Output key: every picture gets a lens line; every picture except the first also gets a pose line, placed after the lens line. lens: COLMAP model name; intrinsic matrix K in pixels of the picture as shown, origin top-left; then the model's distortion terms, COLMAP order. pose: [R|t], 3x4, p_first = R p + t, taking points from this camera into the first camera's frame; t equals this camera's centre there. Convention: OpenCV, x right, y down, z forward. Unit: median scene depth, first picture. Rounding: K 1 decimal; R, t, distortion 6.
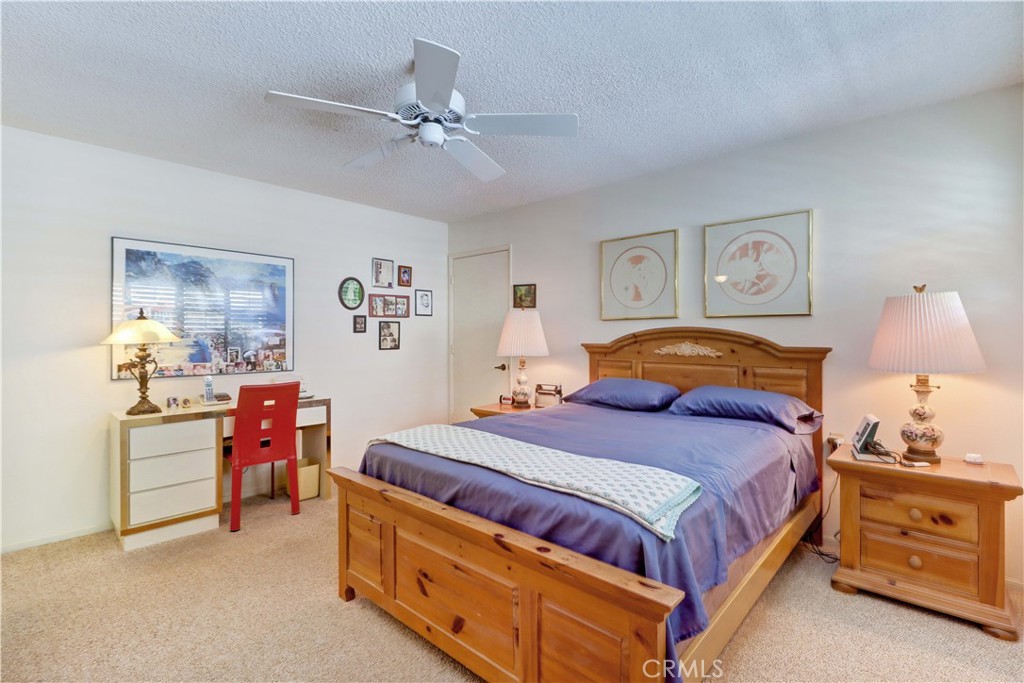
lens RADIAL K [[476.5, 0, 520.4], [0, 476.5, 335.1], [0, 0, 1]] dist [0.017340, -0.015765]
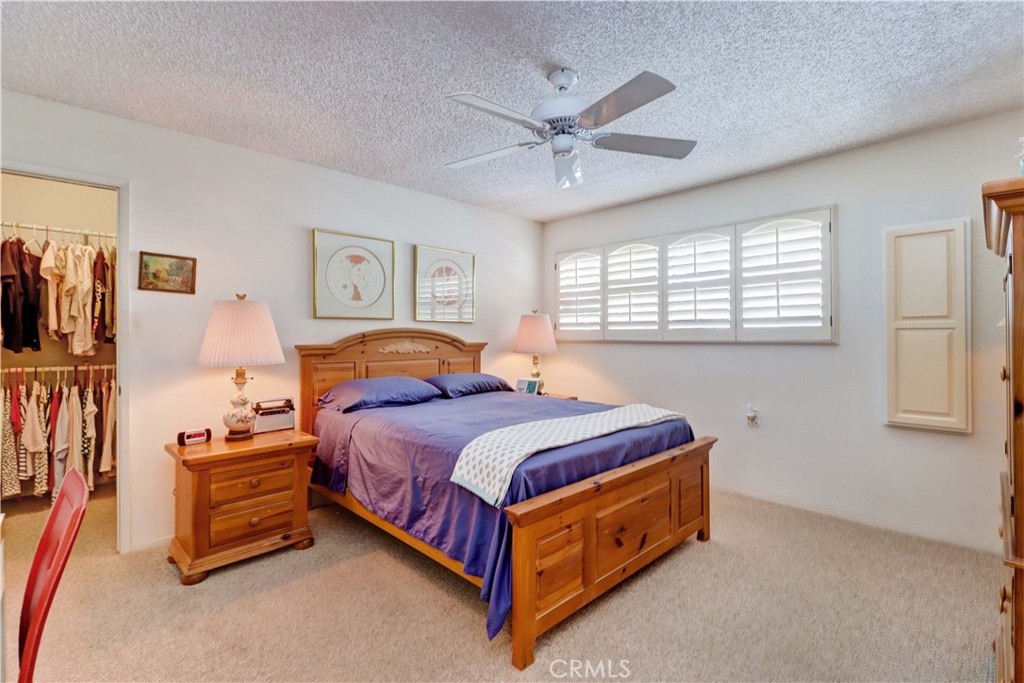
lens RADIAL K [[480.9, 0, 517.2], [0, 480.9, 333.5], [0, 0, 1]] dist [0.015814, -0.014888]
pose [[0.050647, 0.002632, 0.998713, -0.783663], [0.001365, 0.999995, -0.002704, 0.000203], [-0.998716, 0.001500, 0.050643, 0.649815]]
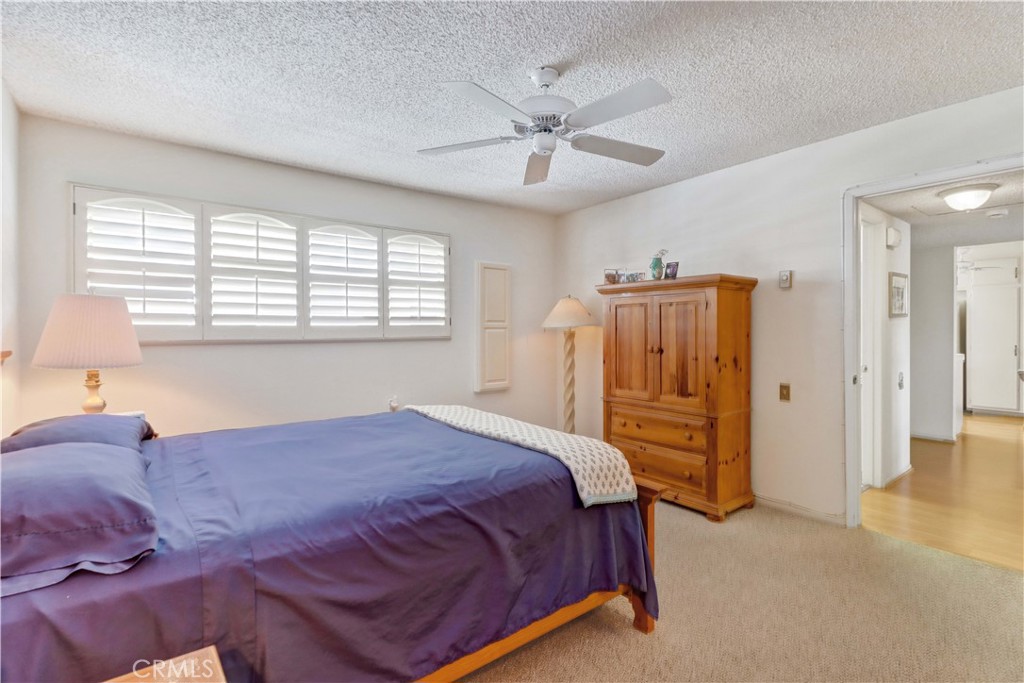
lens RADIAL K [[480.9, 0, 517.2], [0, 480.9, 333.5], [0, 0, 1]] dist [0.015814, -0.014888]
pose [[-0.990243, 0.005989, 0.139220, -0.174382], [0.006568, 0.999972, 0.003696, 0.001904], [-0.139193, 0.004574, -0.990255, 1.283387]]
